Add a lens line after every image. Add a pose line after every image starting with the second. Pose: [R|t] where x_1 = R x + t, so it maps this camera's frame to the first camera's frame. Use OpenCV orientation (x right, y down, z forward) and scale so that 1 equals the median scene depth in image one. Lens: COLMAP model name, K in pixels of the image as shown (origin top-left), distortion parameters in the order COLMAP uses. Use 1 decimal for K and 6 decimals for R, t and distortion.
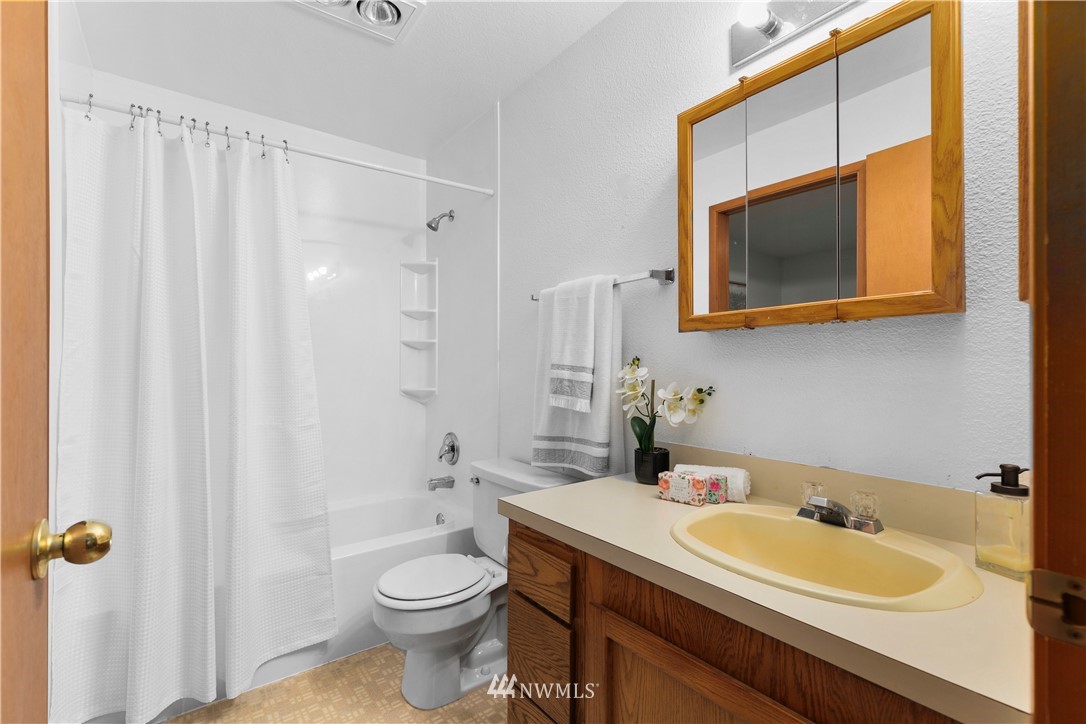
lens RADIAL K [[493.9, 0, 548.3], [0, 493.9, 366.8], [0, 0, 1]] dist [0.013505, 0.000022]
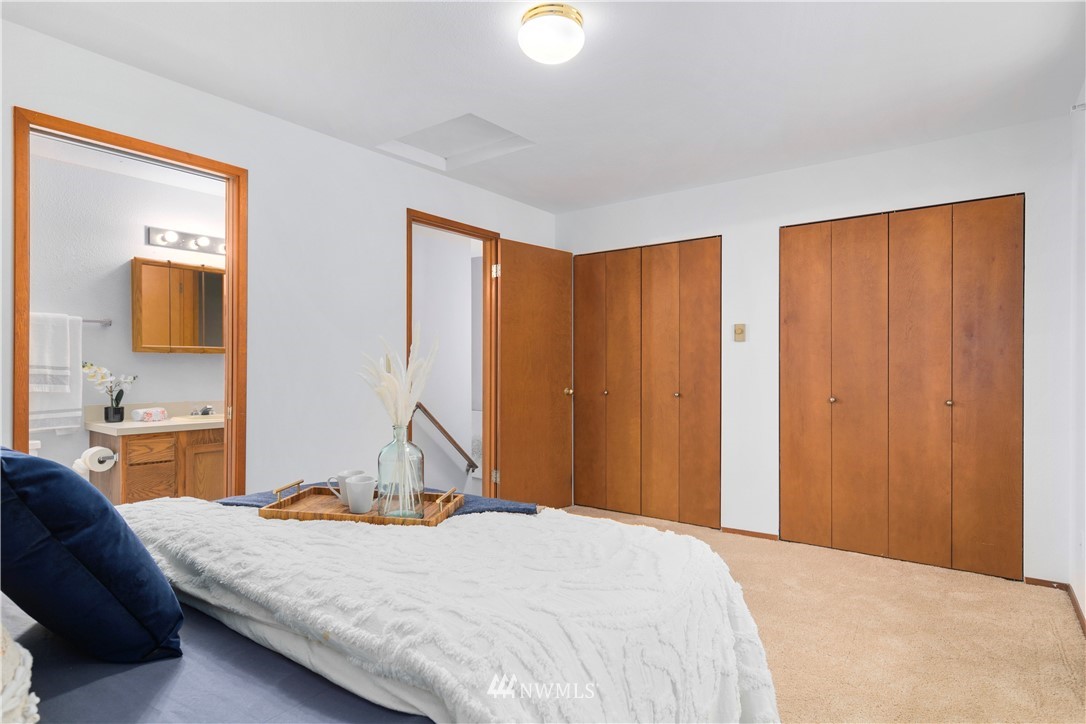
lens RADIAL K [[588.7, 0, 541.0], [0, 588.7, 369.0], [0, 0, 1]] dist [0.001078, 0.000242]
pose [[-0.261283, -0.000133, 0.965262, -2.394478], [0.001572, 0.999999, 0.000564, 0.008543], [-0.965261, 0.001664, -0.261282, -0.080517]]
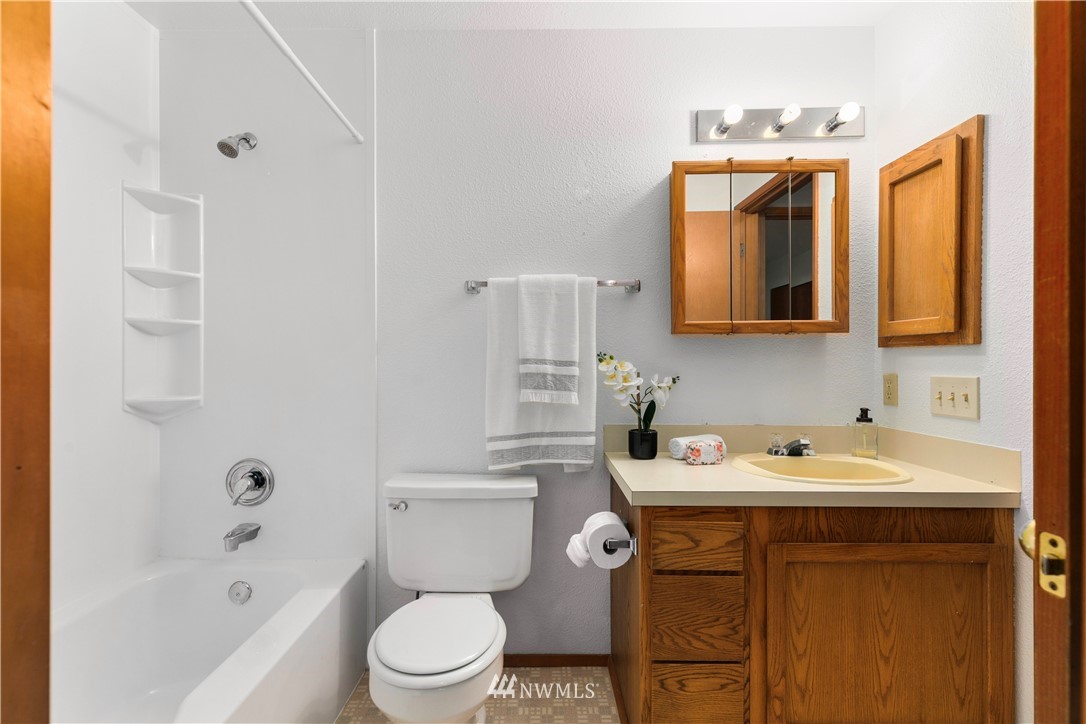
lens RADIAL K [[493.9, 0, 541.7], [0, 493.9, 363.1], [0, 0, 1]] dist [0.013505, 0.000022]
pose [[0.607398, 0.000682, 0.794397, -0.797789], [0.002952, 0.999991, -0.003116, 0.007017], [-0.794392, 0.004237, 0.607391, 0.422079]]
